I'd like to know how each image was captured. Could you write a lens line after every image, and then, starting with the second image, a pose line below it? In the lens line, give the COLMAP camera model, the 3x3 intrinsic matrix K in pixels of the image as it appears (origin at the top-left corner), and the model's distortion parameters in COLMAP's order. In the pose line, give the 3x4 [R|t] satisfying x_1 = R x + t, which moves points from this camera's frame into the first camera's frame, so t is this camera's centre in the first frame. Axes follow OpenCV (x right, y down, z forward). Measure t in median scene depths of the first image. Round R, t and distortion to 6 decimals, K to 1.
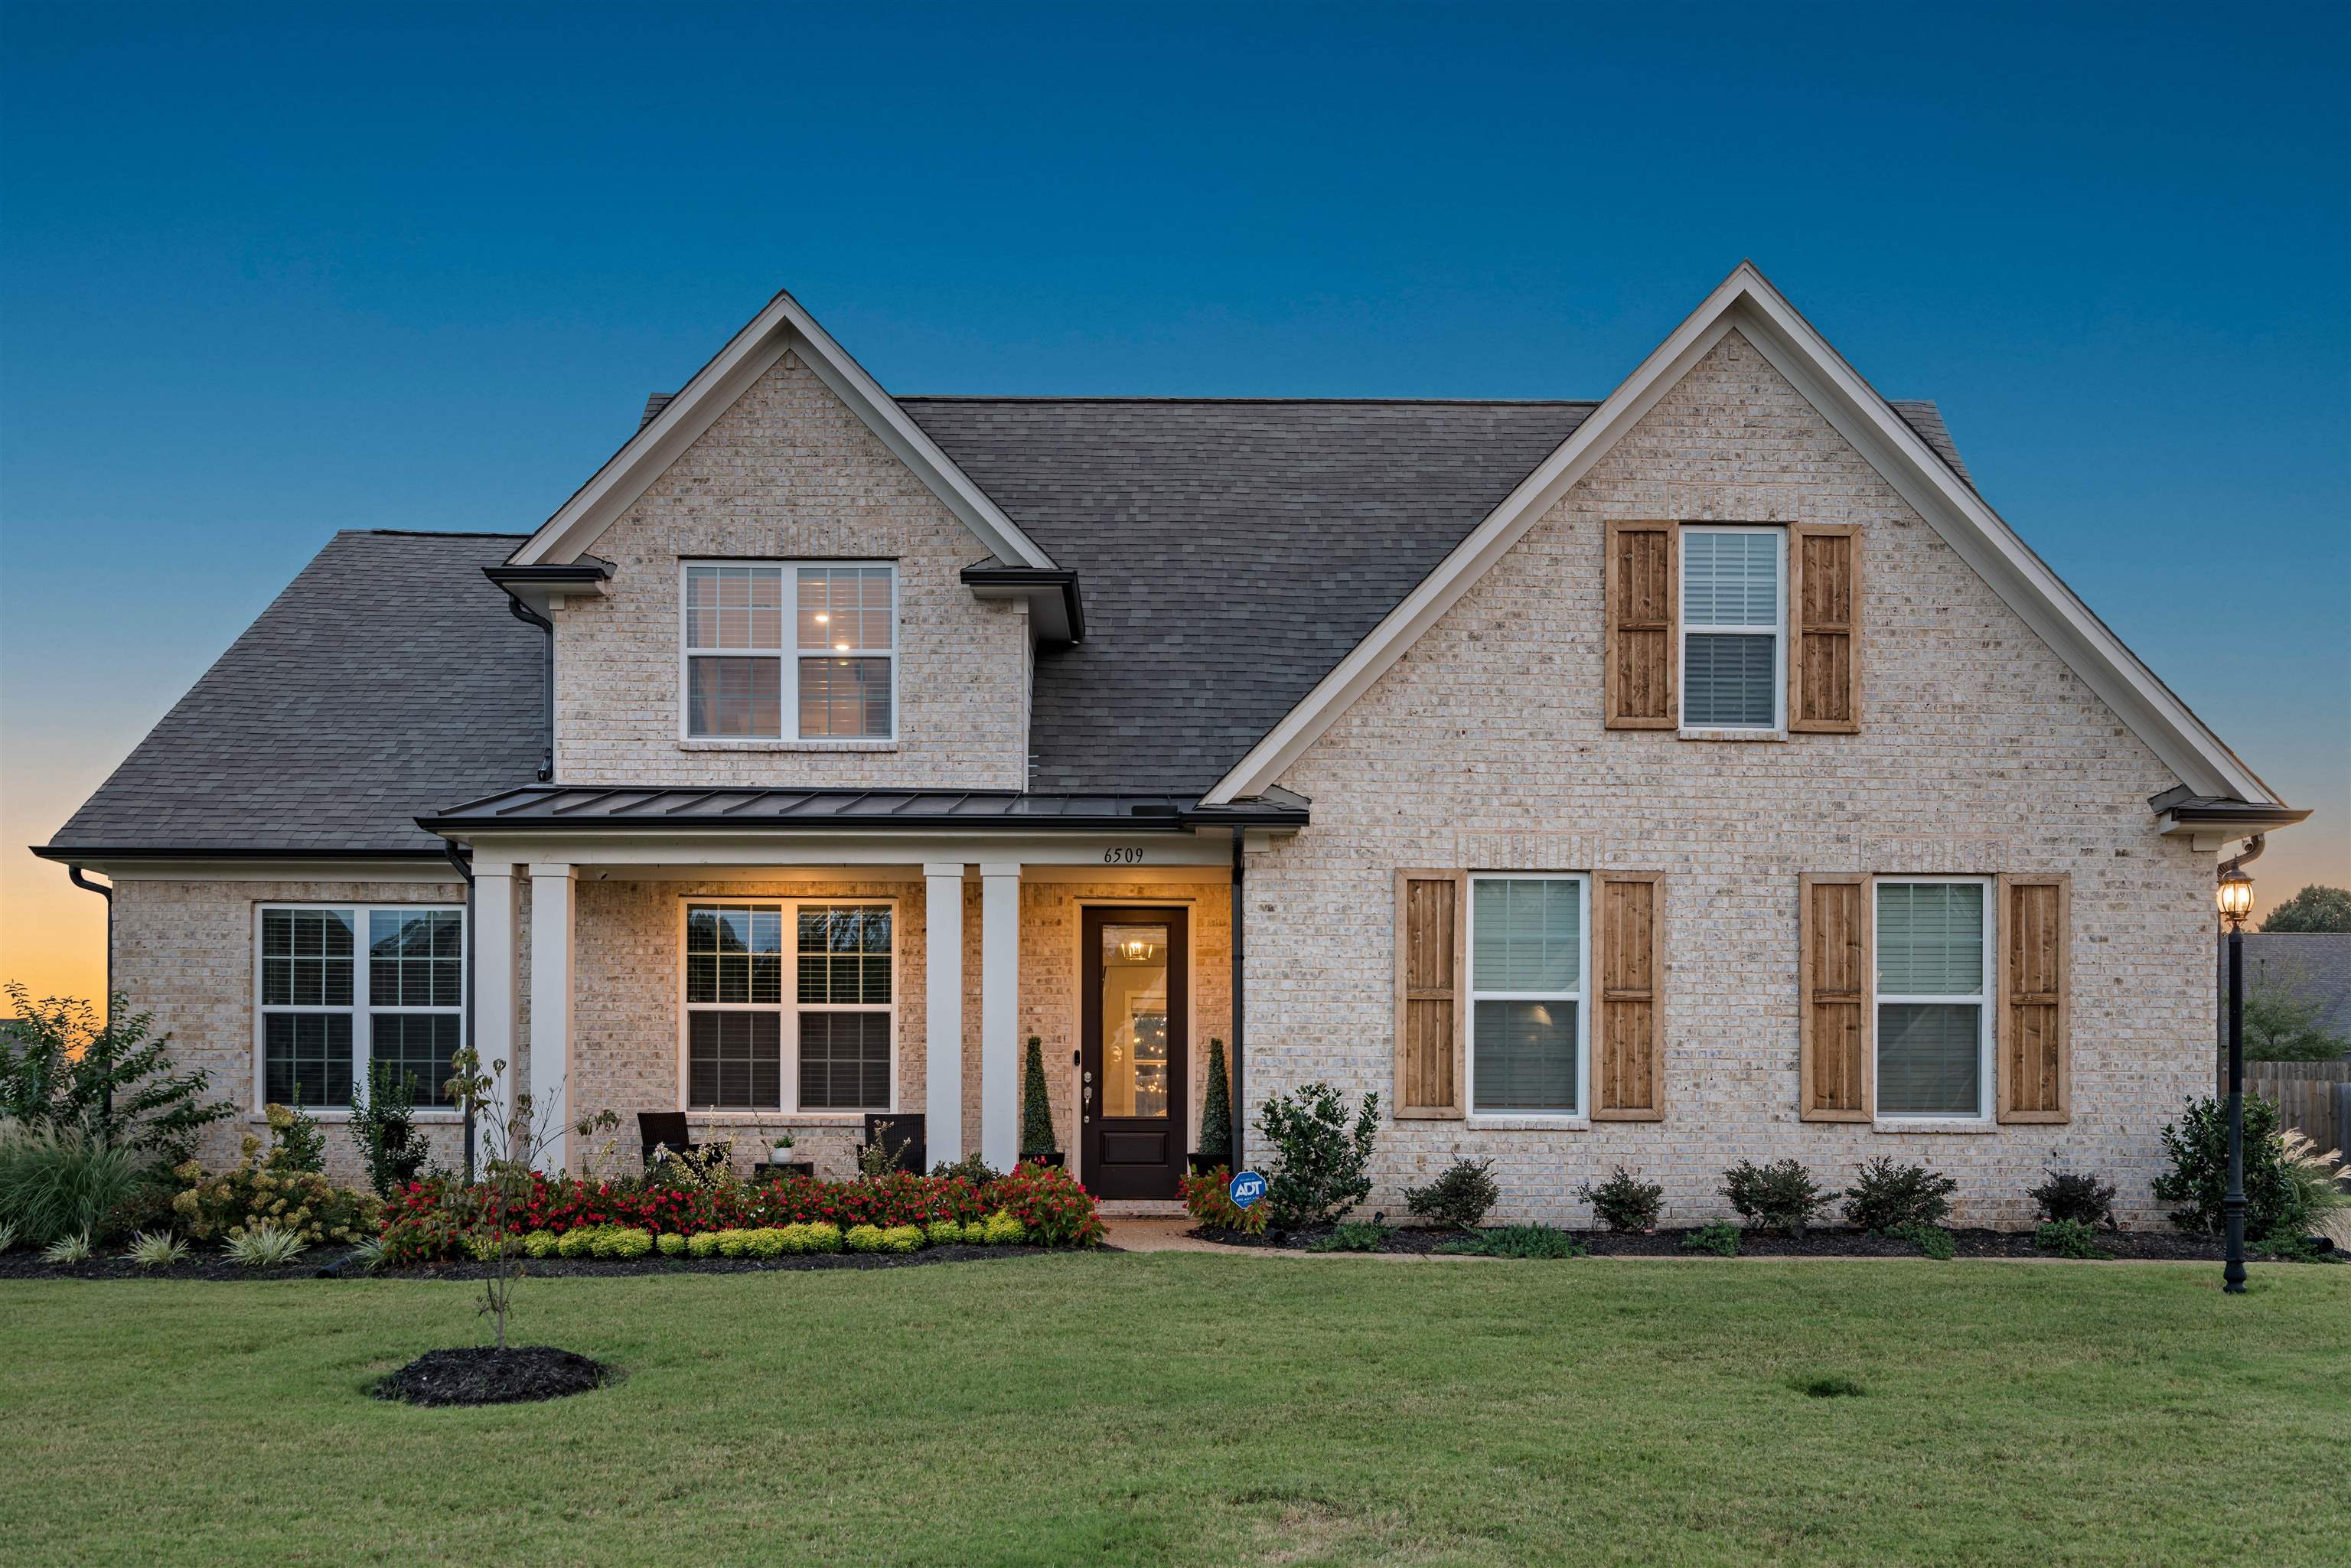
lens RADIAL K [[2190.8, 0, 1220.2], [0, 2190.8, 1255.6], [0, 0, 1]] dist [-0.002285, 0.007710]
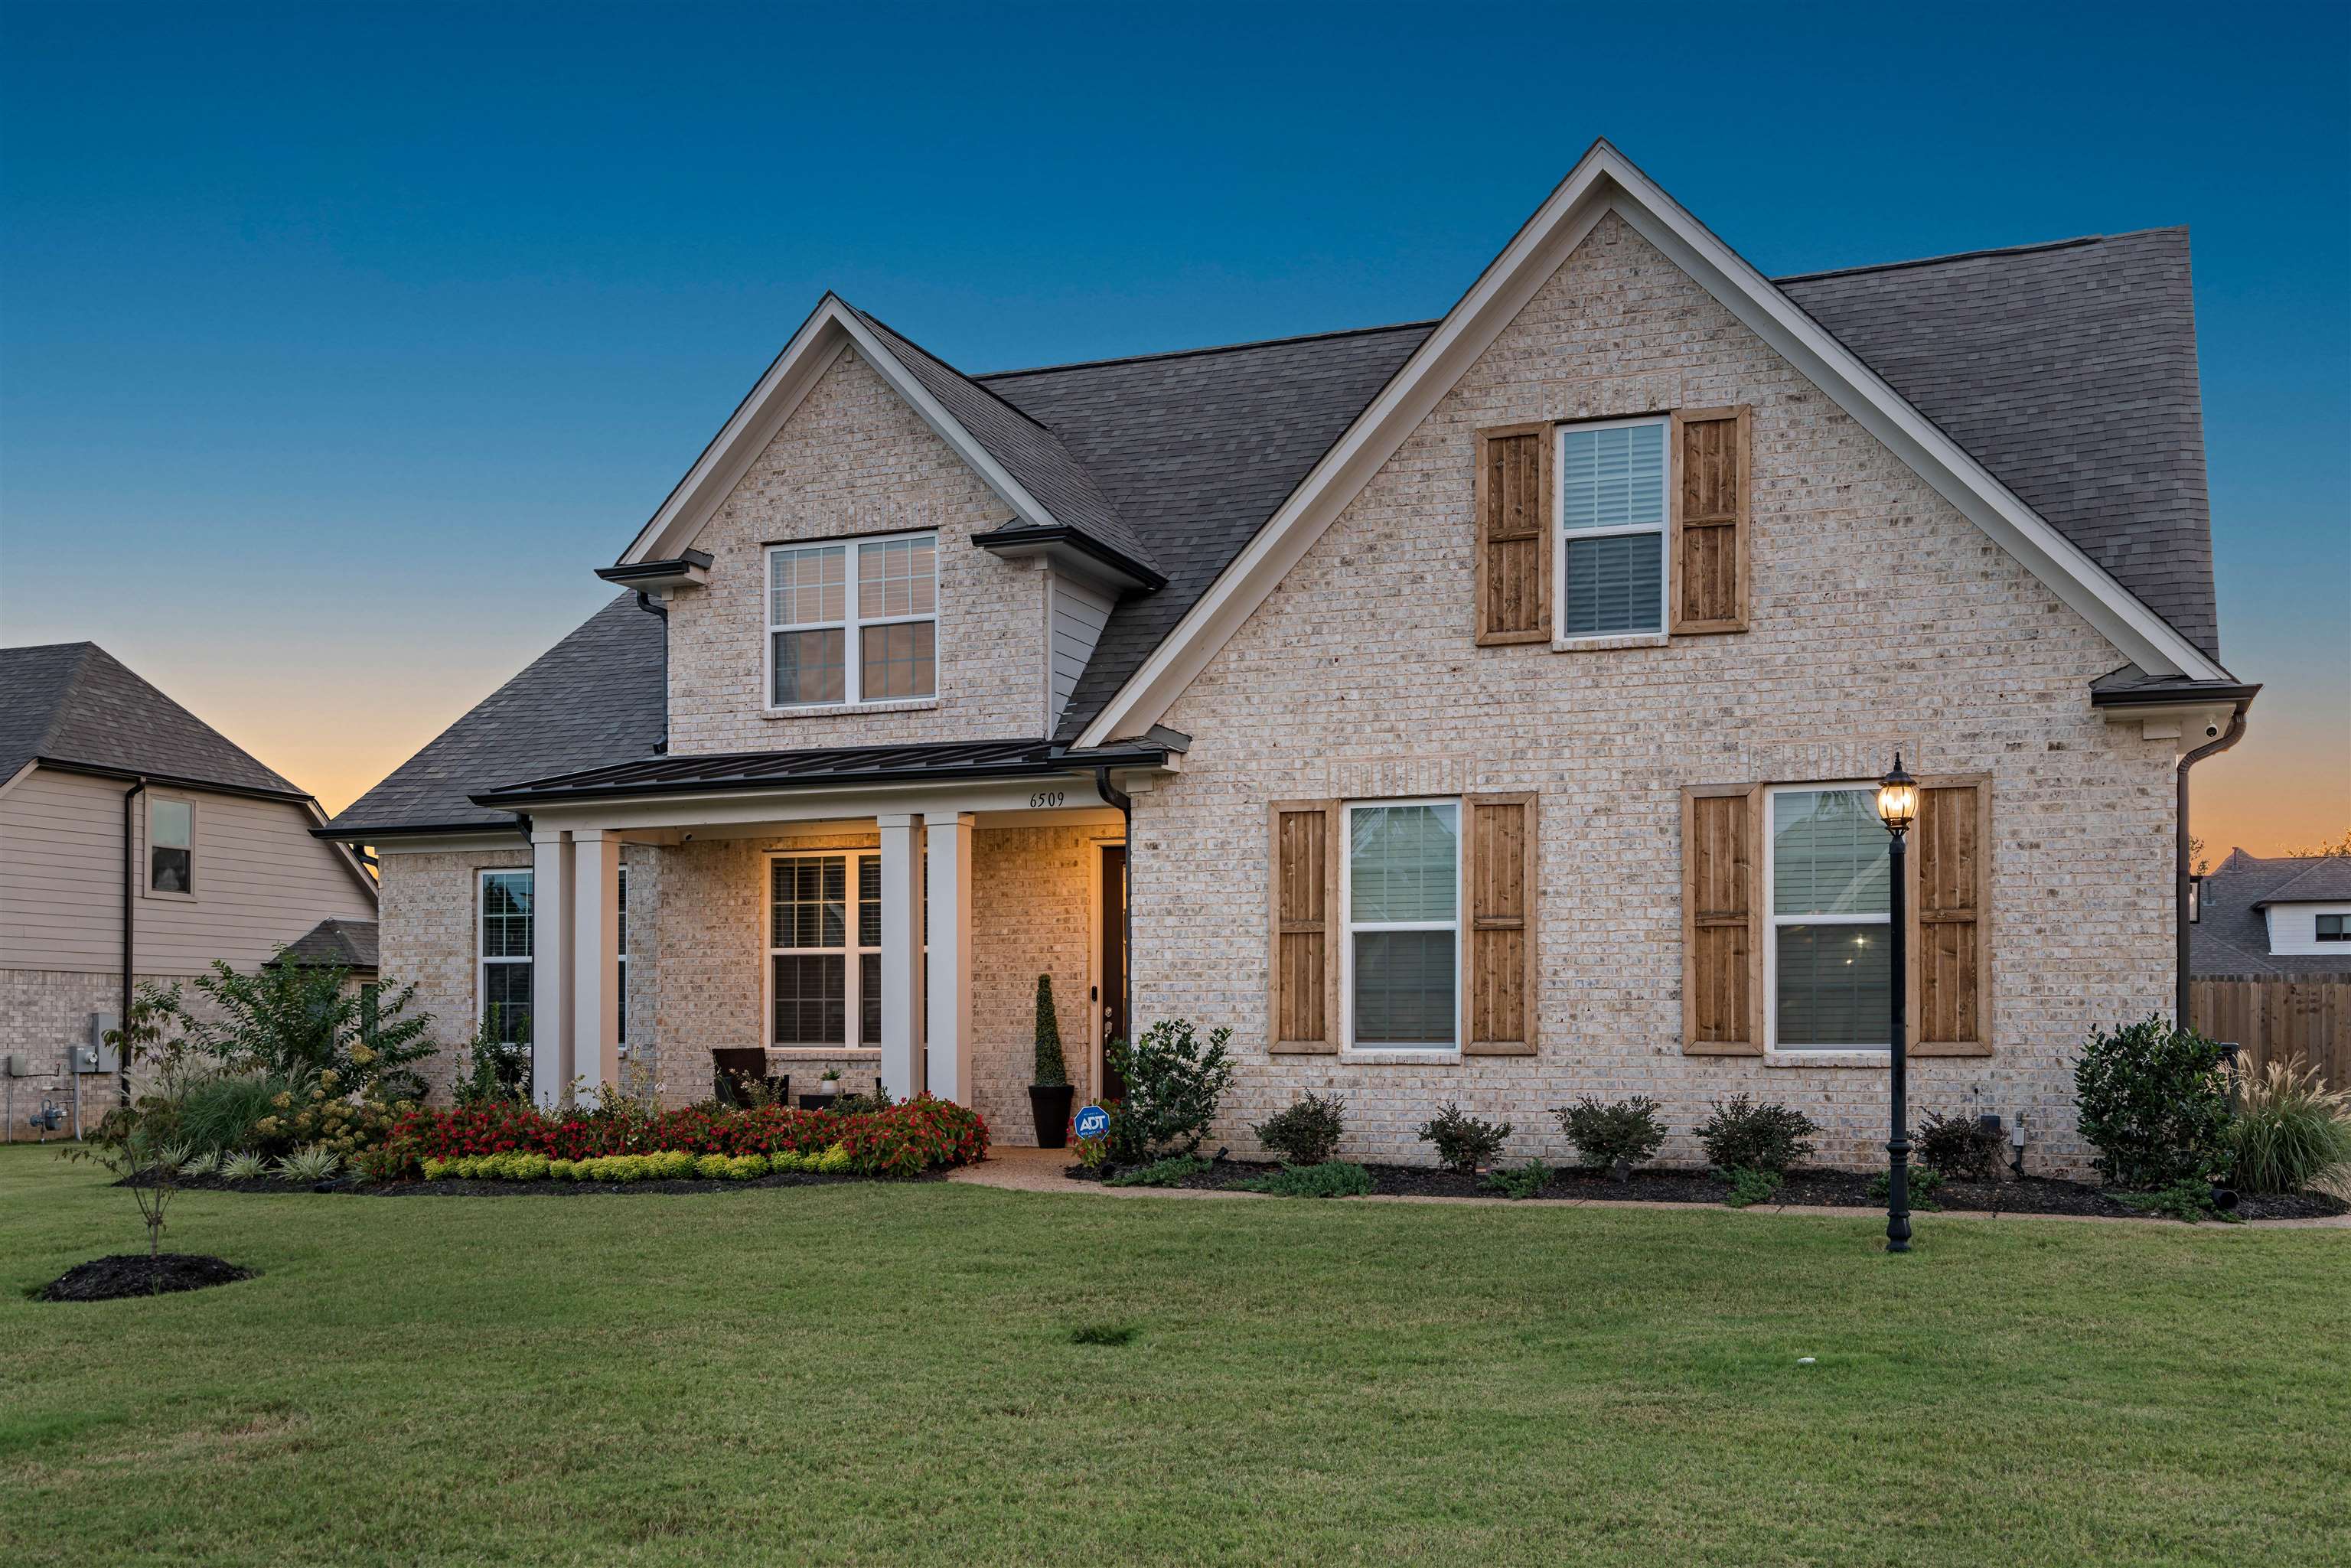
lens RADIAL K [[2201.0, 0, 1249.1], [0, 2201.0, 1168.8], [0, 0, 1]] dist [0.002704, -0.003367]
pose [[0.931466, 0.016099, -0.363471, 0.433963], [-0.017769, 0.999841, -0.001253, -0.008605], [0.363393, 0.007625, 0.931605, 0.066940]]
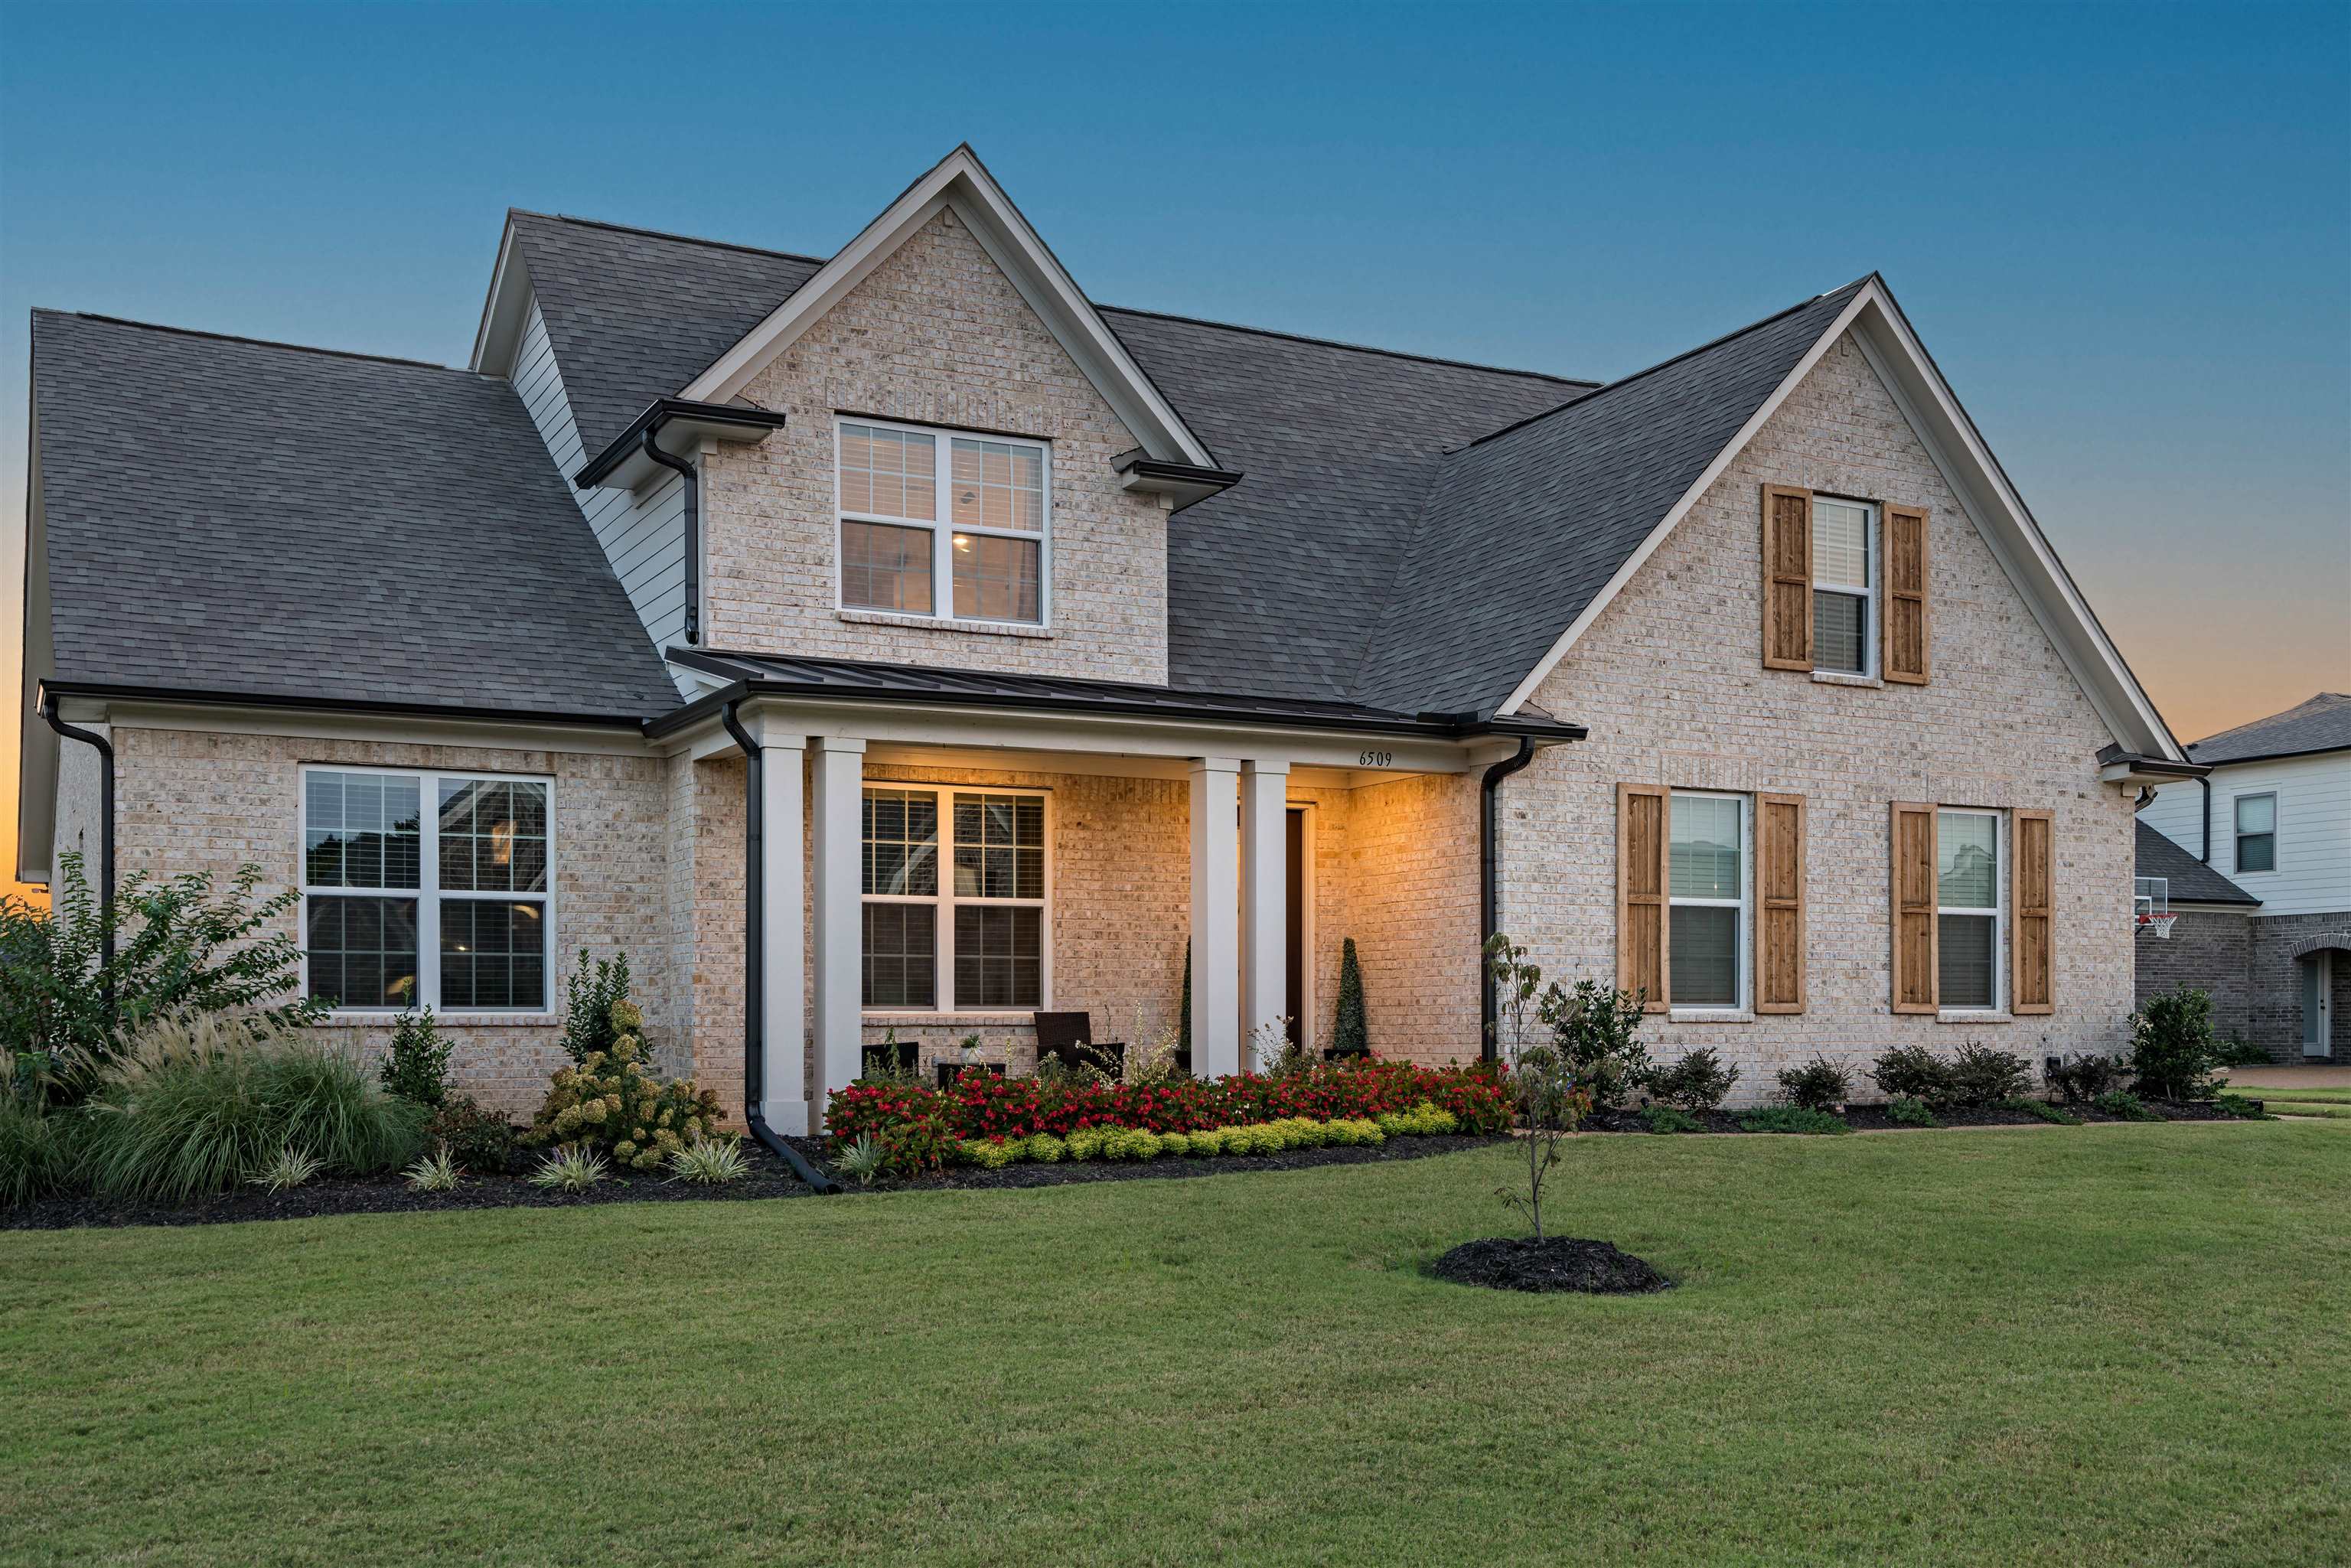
lens RADIAL K [[2155.3, 0, 1176.7], [0, 2155.3, 1184.6], [0, 0, 1]] dist [0.002172, -0.009157]
pose [[0.896634, -0.039510, 0.441005, -0.594962], [0.034979, 0.999219, 0.018402, -0.004125], [-0.441388, -0.001074, 0.897316, 0.131288]]
